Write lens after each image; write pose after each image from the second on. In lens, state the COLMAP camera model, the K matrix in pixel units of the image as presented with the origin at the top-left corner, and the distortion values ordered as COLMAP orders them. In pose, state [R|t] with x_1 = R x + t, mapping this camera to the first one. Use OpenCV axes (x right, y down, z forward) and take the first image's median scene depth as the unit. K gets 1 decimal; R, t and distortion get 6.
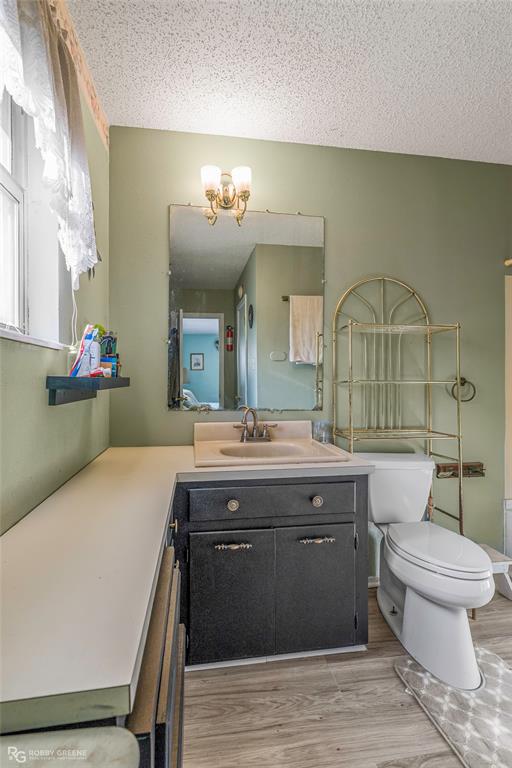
lens RADIAL K [[364.2, 0, 253.4], [0, 364.2, 384.3], [0, 0, 1]] dist [-0.004754, 0.000244]
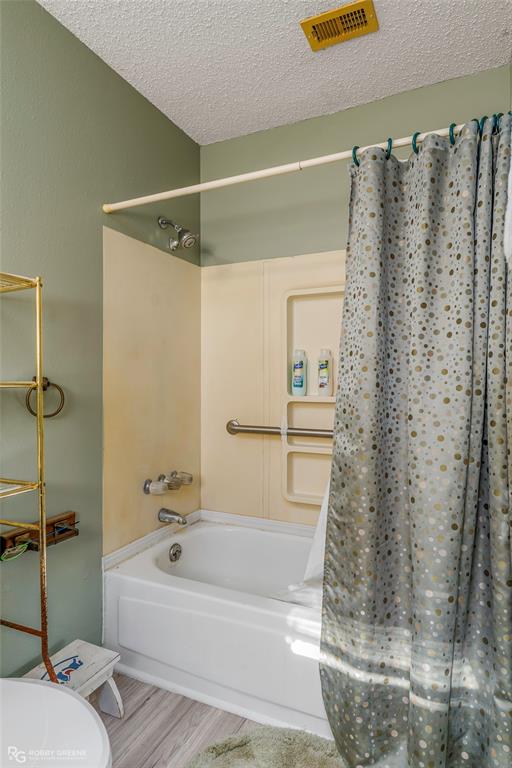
lens RADIAL K [[461.6, 0, 255.1], [0, 461.6, 380.0], [0, 0, 1]] dist [0.023078, 0.001170]
pose [[0.568061, 0.000390, 0.822986, 0.151119], [0.010549, 0.999914, -0.007755, -0.004358], [-0.822919, 0.013087, 0.568008, 0.293986]]
